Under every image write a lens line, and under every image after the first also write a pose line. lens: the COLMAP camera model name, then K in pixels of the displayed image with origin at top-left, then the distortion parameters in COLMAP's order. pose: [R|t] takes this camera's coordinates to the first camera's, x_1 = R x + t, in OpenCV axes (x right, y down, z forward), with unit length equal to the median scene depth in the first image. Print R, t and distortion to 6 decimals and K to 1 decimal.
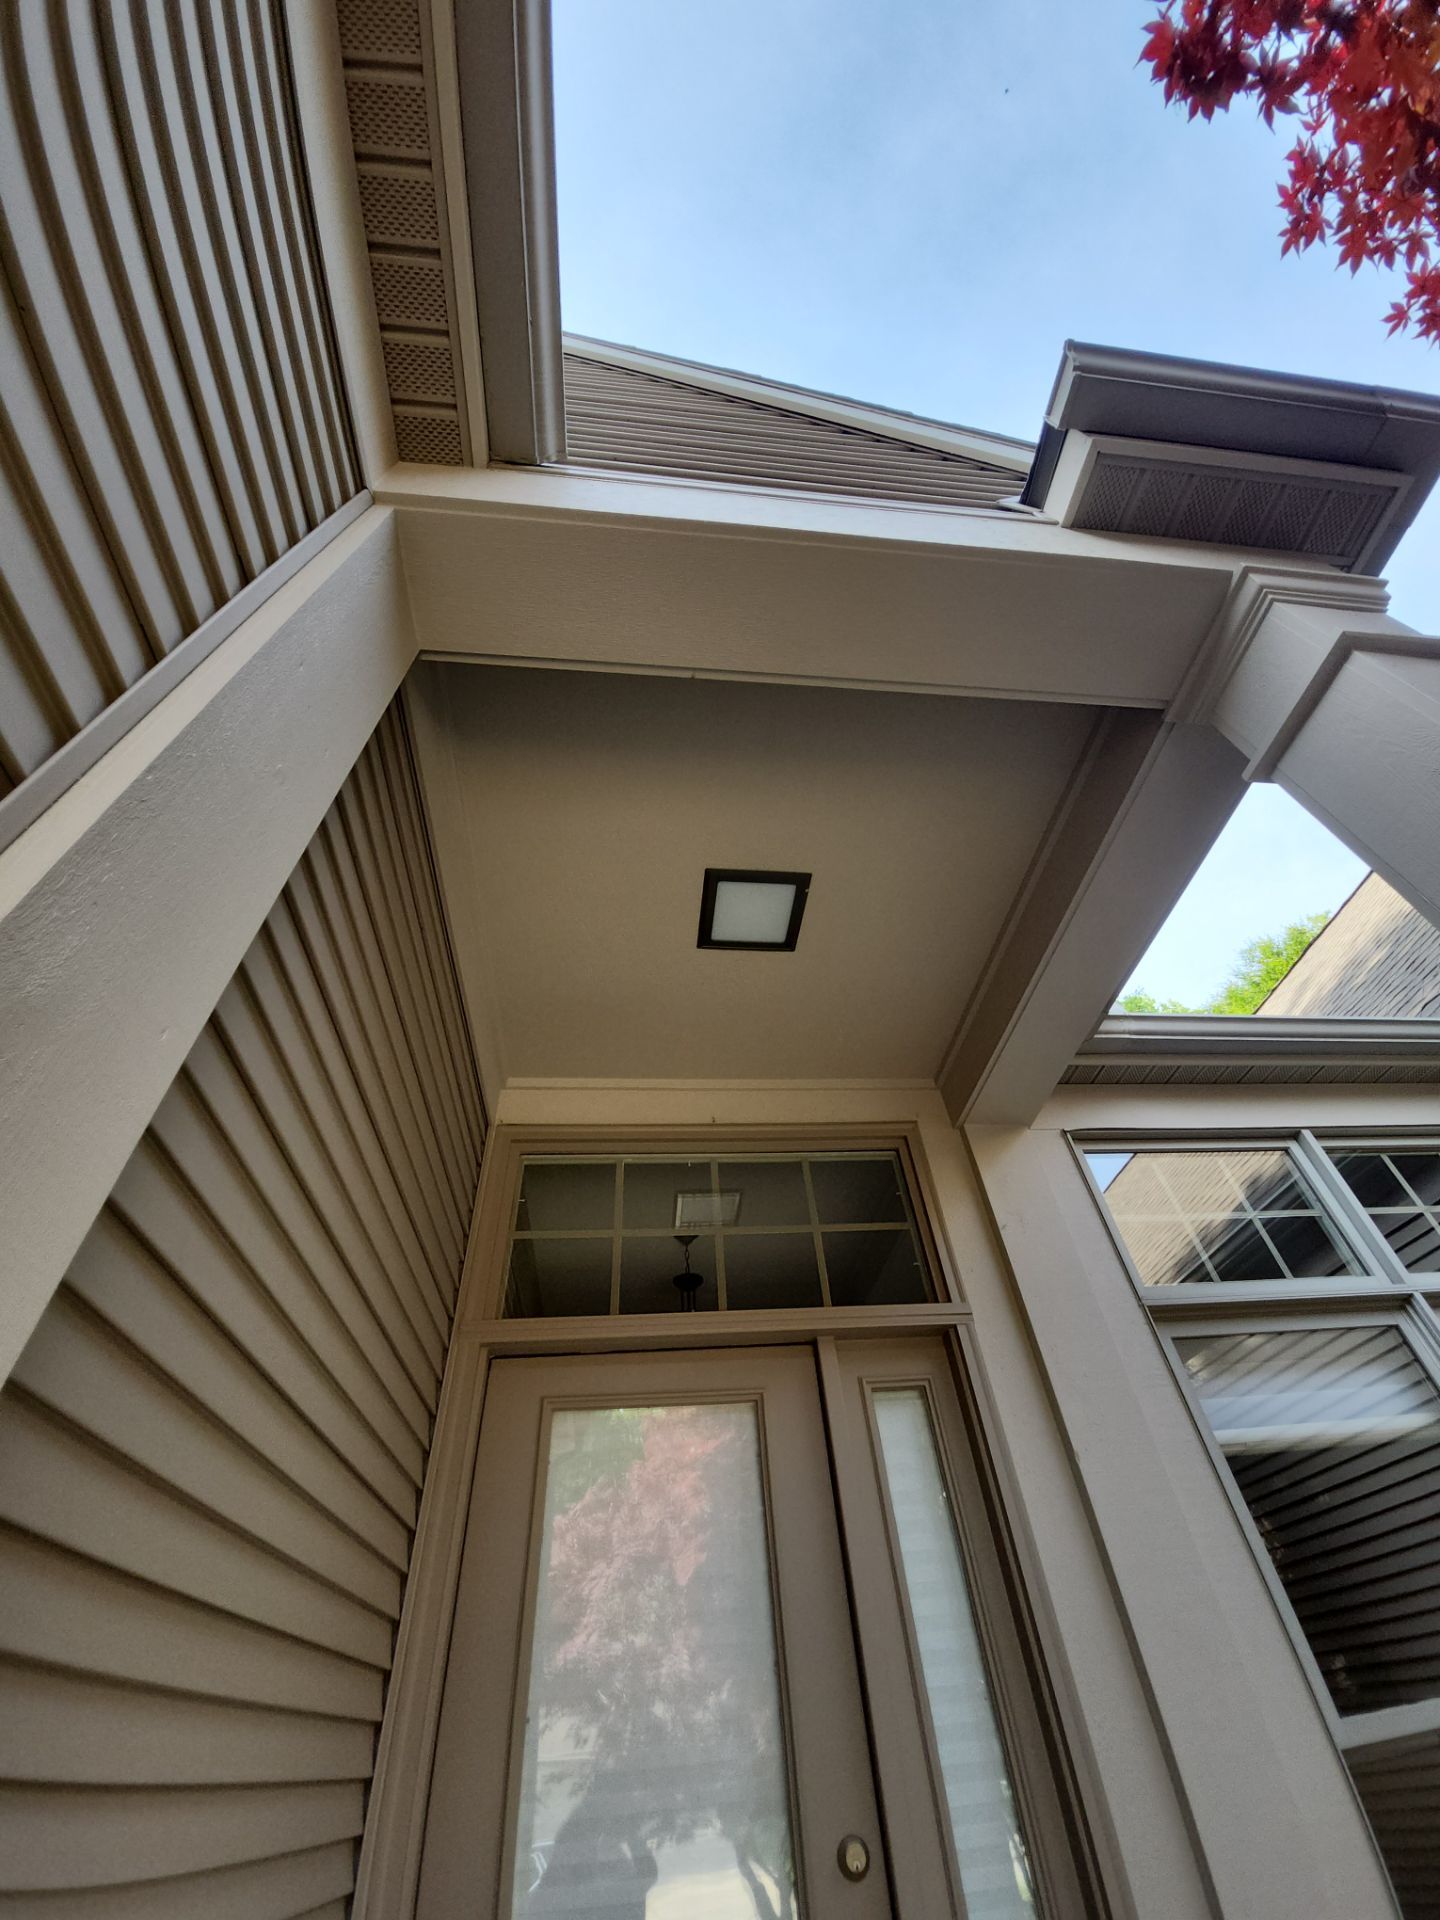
lens RADIAL K [[760.9, 0, 732.1], [0, 760.9, 979.0], [0, 0, 1]] dist [-0.019139, -0.000351]
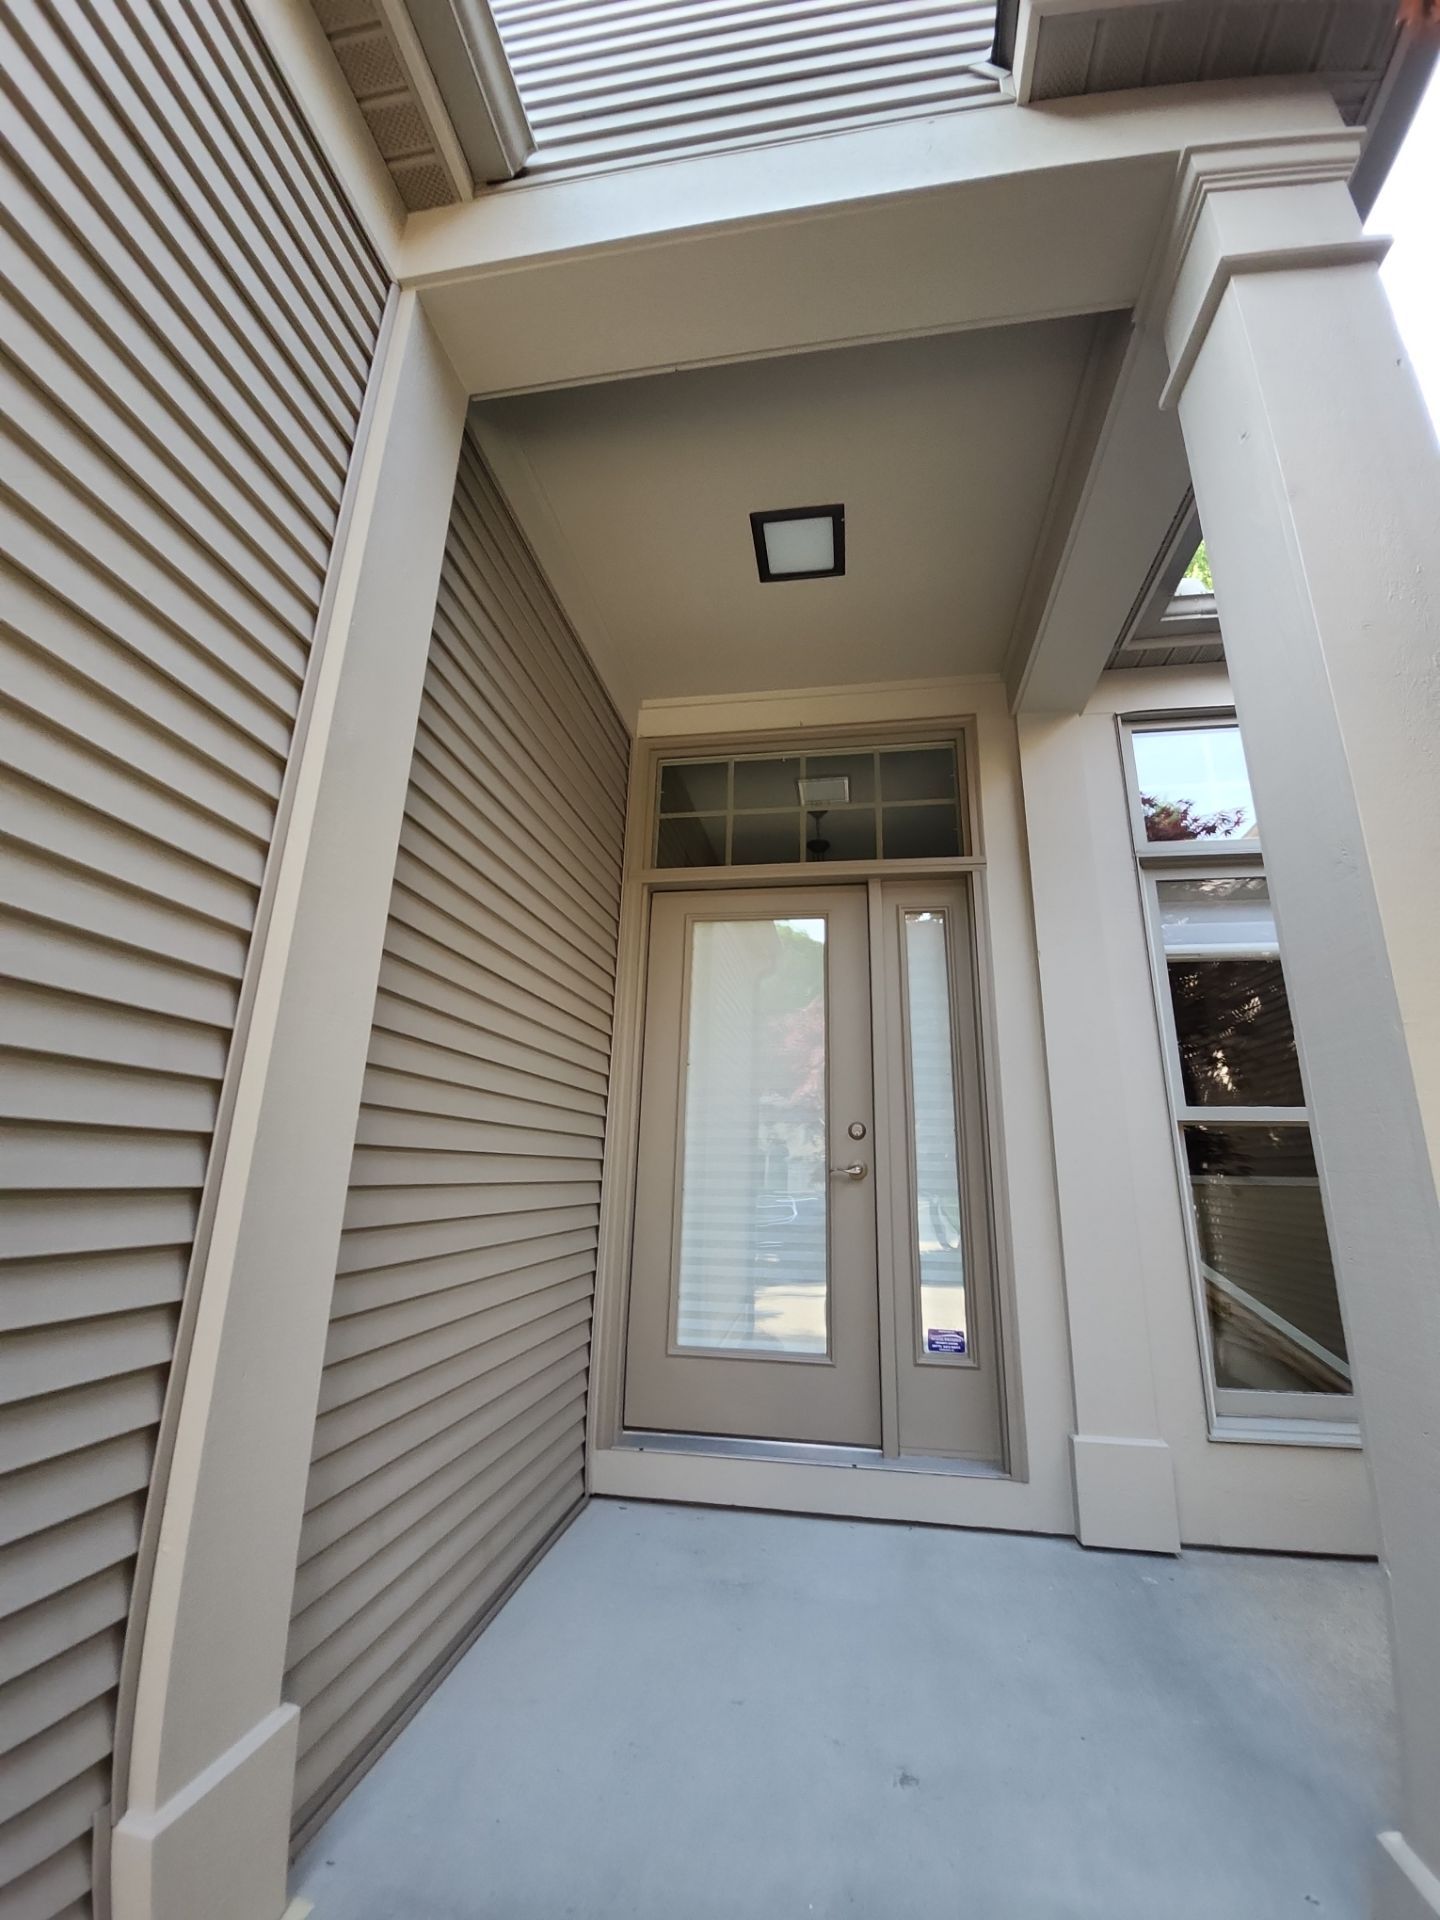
lens RADIAL K [[739.4, 0, 764.5], [0, 739.4, 968.1], [0, 0, 1]] dist [-0.001202, -0.009655]
pose [[0.970488, 0.022500, -0.240096, 0.256671], [0.103680, 0.859988, 0.499672, -0.099892], [0.217722, -0.509819, 0.832275, -0.286950]]
